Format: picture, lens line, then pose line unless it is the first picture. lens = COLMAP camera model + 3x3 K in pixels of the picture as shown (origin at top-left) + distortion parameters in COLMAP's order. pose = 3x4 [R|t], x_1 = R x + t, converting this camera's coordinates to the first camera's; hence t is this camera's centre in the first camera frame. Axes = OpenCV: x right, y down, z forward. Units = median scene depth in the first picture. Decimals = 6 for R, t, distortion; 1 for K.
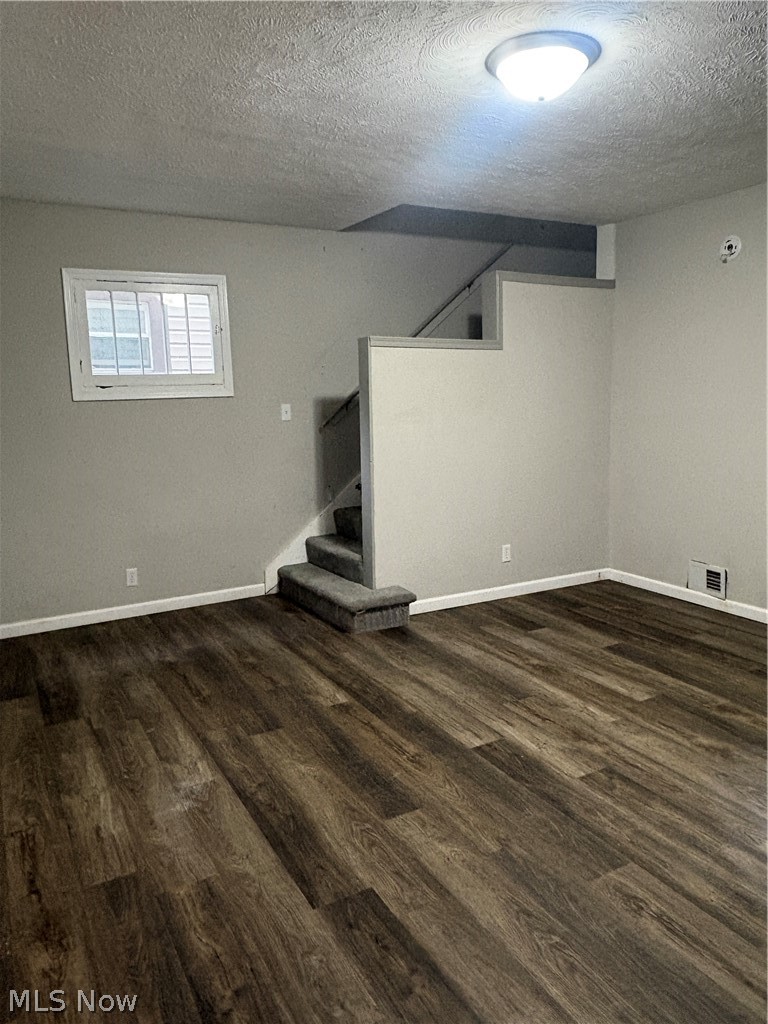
lens RADIAL K [[721.3, 0, 377.9], [0, 721.3, 503.0], [0, 0, 1]] dist [-0.000497, 0.006016]
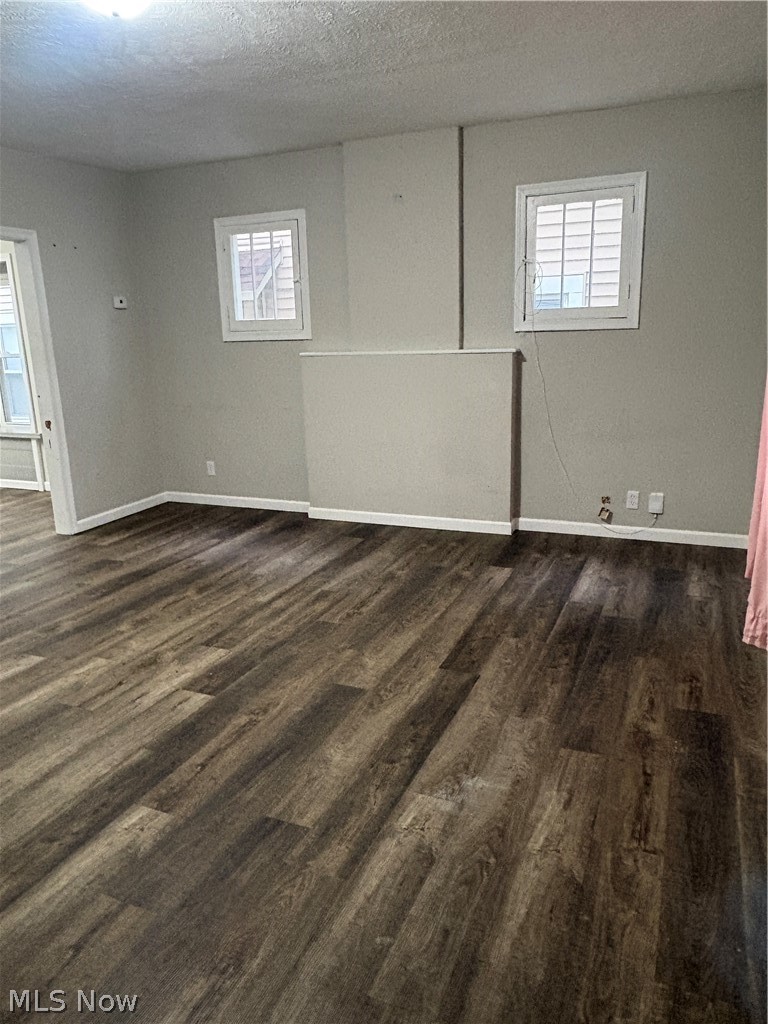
lens RADIAL K [[721.3, 0, 377.9], [0, 721.3, 503.0], [0, 0, 1]] dist [-0.000497, 0.006016]
pose [[-0.603646, -0.145050, 0.783946, -0.751299], [0.154293, 0.943465, 0.293372, -0.163136], [-0.782180, 0.298050, -0.547139, 1.315334]]
